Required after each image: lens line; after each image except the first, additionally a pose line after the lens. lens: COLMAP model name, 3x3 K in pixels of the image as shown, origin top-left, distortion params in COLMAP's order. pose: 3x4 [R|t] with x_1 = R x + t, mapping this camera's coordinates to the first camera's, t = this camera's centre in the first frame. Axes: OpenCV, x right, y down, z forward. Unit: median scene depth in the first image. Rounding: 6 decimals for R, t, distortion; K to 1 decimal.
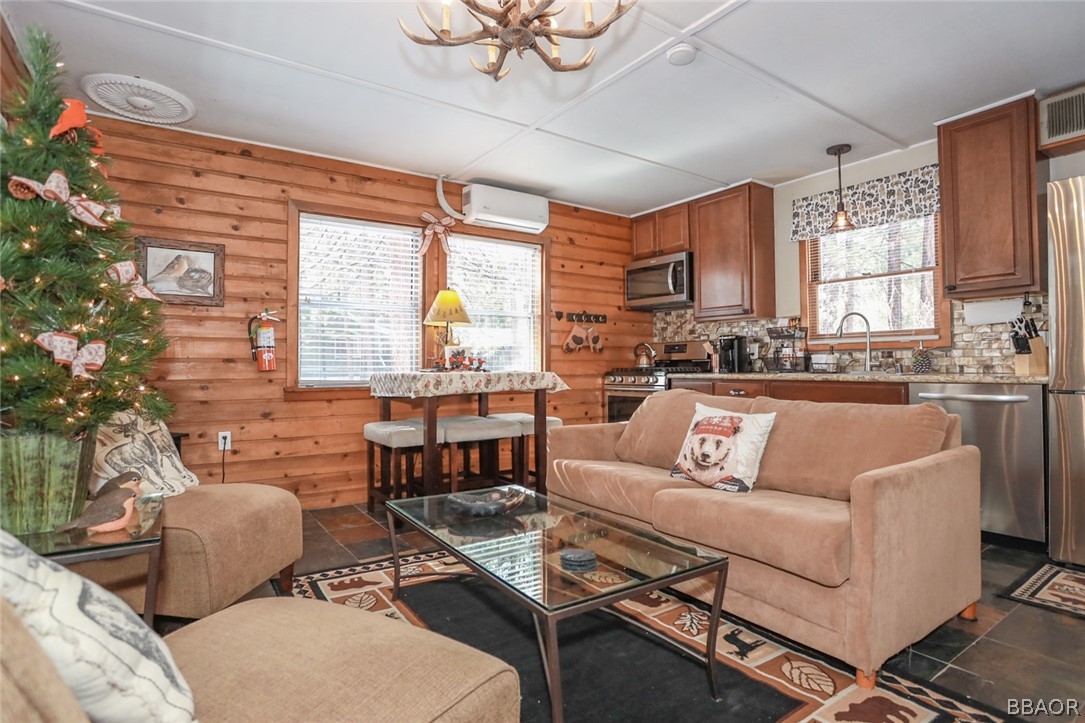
lens RADIAL K [[565.7, 0, 548.8], [0, 565.7, 360.8], [0, 0, 1]] dist [-0.079929, 0.040577]
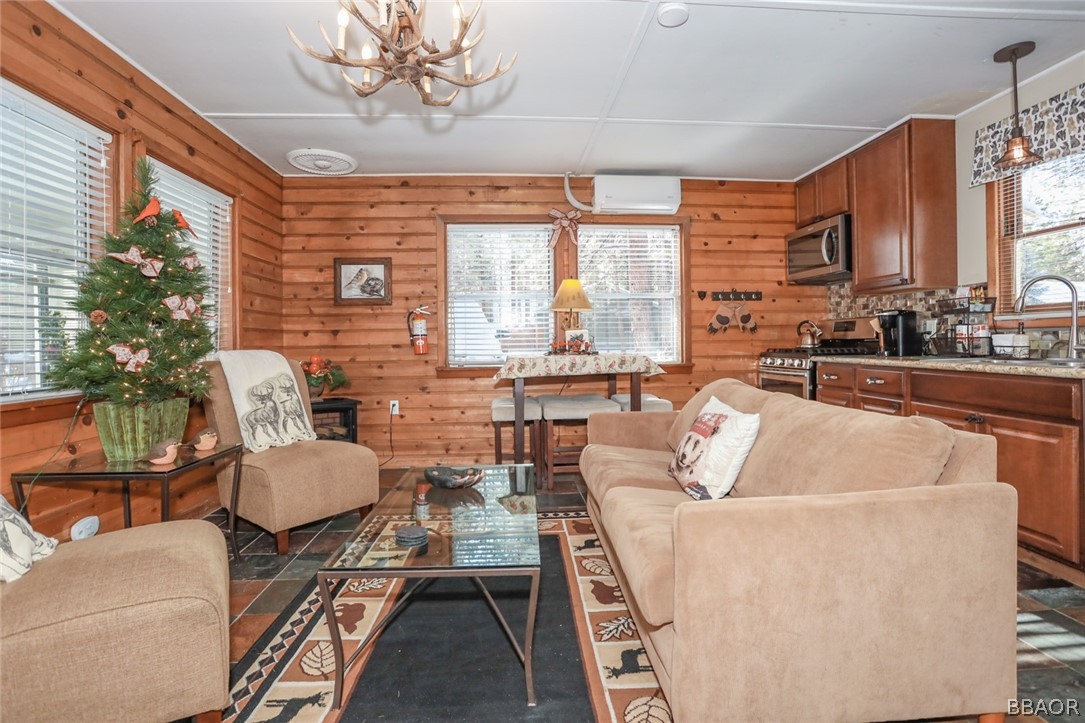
lens RADIAL K [[535.3, 0, 544.8], [0, 535.3, 347.5], [0, 0, 1]] dist [-0.070976, 0.029666]
pose [[0.857524, -0.000226, -0.514444, 0.302702], [0.013738, 0.999653, 0.022460, -0.016887], [0.514260, -0.026327, 0.857230, 0.084860]]
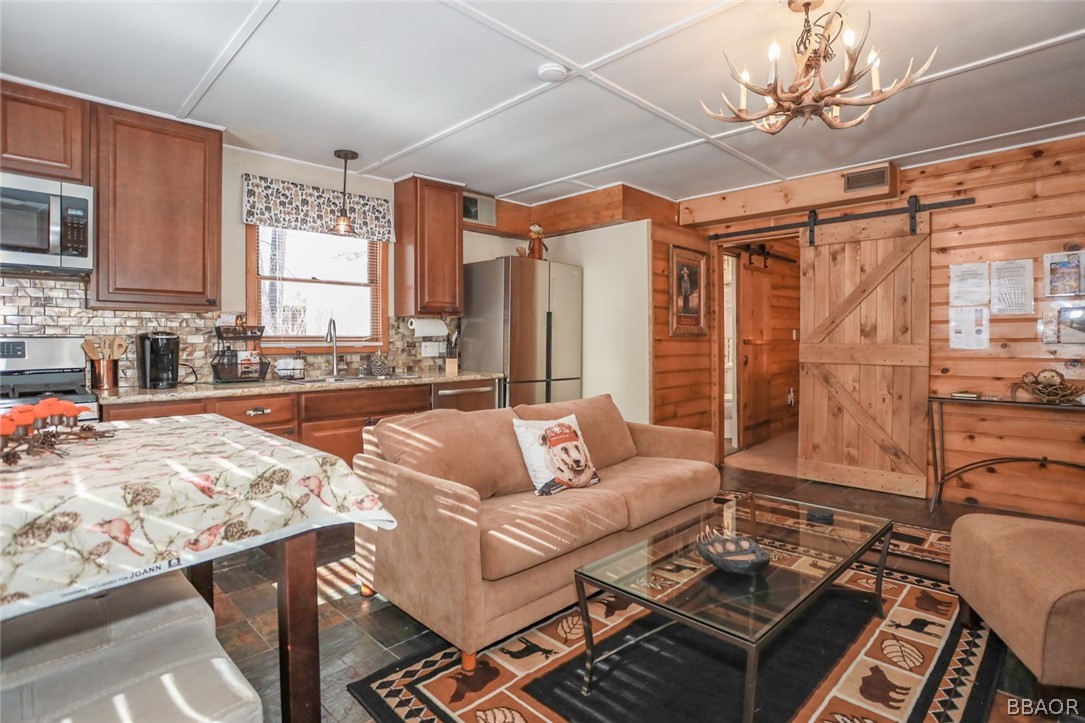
lens RADIAL K [[548.0, 0, 554.2], [0, 548.0, 345.4], [0, 0, 1]] dist [-0.084252, 0.047459]
pose [[-0.189942, -0.001924, 0.981793, -0.440457], [-0.002552, 0.999996, 0.001466, -0.035204], [-0.981792, -0.002227, -0.189946, 0.714460]]
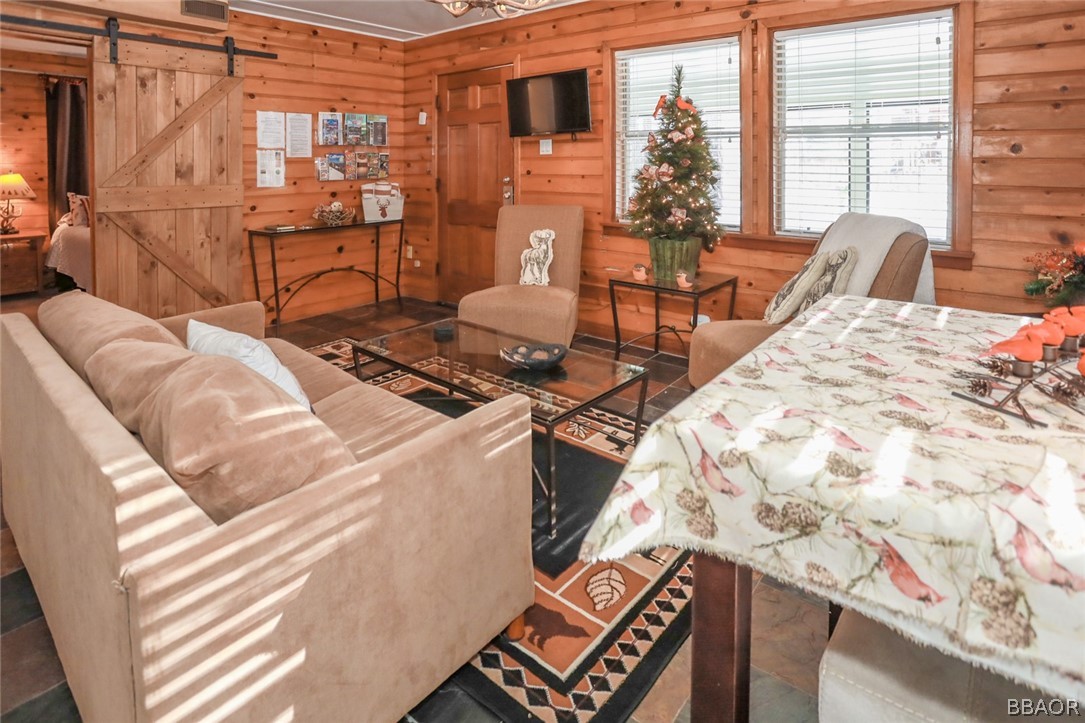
lens RADIAL K [[597.8, 0, 541.8], [0, 597.8, 164.0], [0, 0, 1]] dist [0.000966, 0.017882]
pose [[-0.962737, 0.013651, -0.270095, 0.106749], [0.014936, 0.999885, -0.002704, -0.062324], [0.270027, -0.006637, -0.962830, 1.082626]]
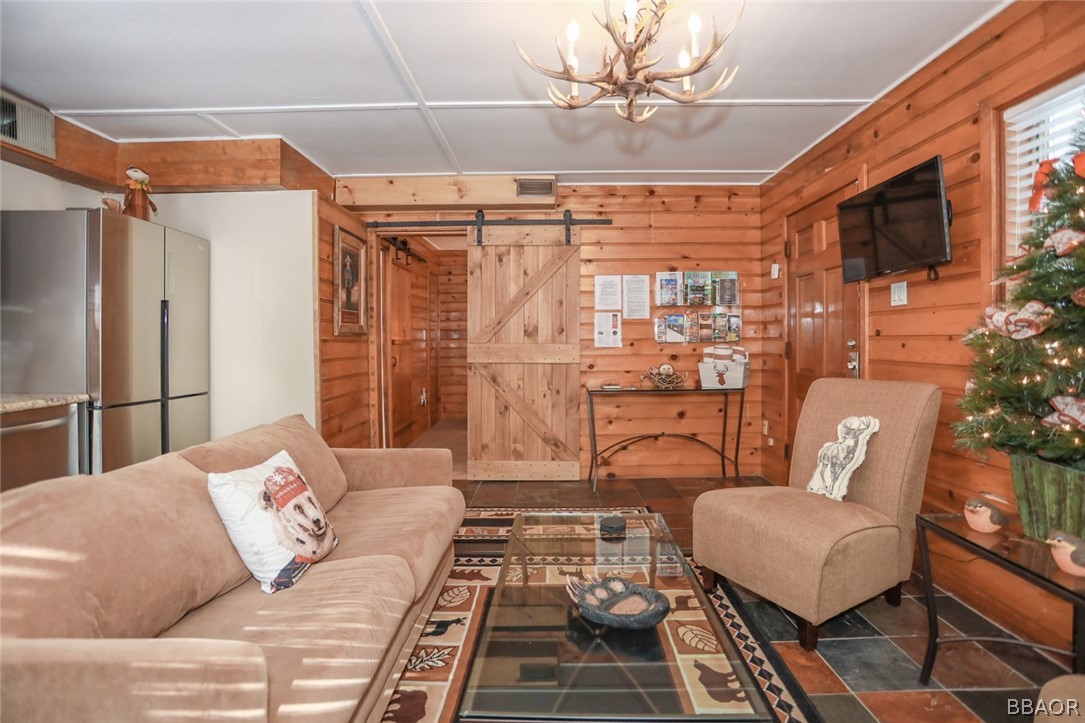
lens RADIAL K [[535.3, 0, 544.8], [0, 535.3, 347.5], [0, 0, 1]] dist [-0.070976, 0.029666]
pose [[-0.816286, 0.000733, 0.577647, -0.210680], [0.005106, 0.999969, 0.005946, -0.036582], [-0.577625, 0.007803, -0.816265, 0.795318]]
